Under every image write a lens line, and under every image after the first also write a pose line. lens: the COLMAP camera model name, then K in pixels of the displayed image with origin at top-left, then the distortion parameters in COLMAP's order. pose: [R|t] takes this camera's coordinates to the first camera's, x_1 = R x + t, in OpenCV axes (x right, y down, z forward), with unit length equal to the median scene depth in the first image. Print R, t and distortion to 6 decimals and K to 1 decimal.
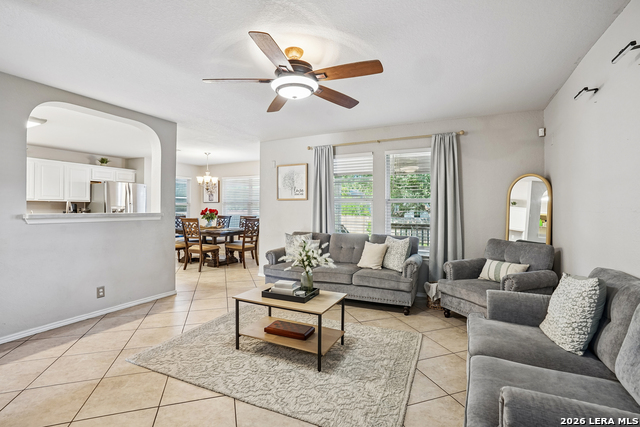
lens RADIAL K [[299.6, 0, 320.0], [0, 299.6, 213.5], [0, 0, 1]] dist [-0.031222, 0.000417]
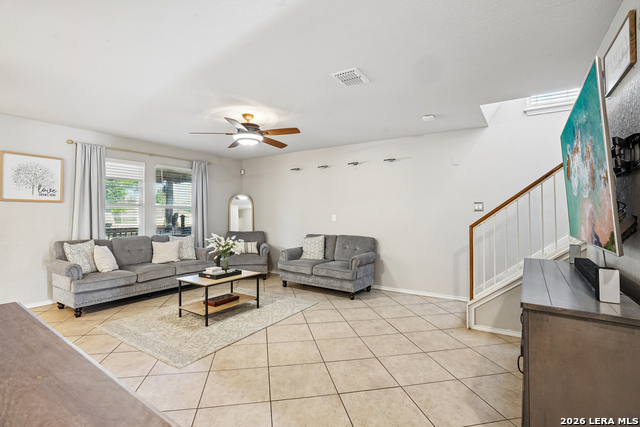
lens RADIAL K [[299.6, 0, 320.0], [0, 299.6, 213.5], [0, 0, 1]] dist [-0.031222, 0.000417]
pose [[0.129096, 0.000618, 0.991632, -1.538220], [0.013118, 0.999911, -0.002331, -0.006022], [-0.991545, 0.013309, 0.129076, 0.388826]]
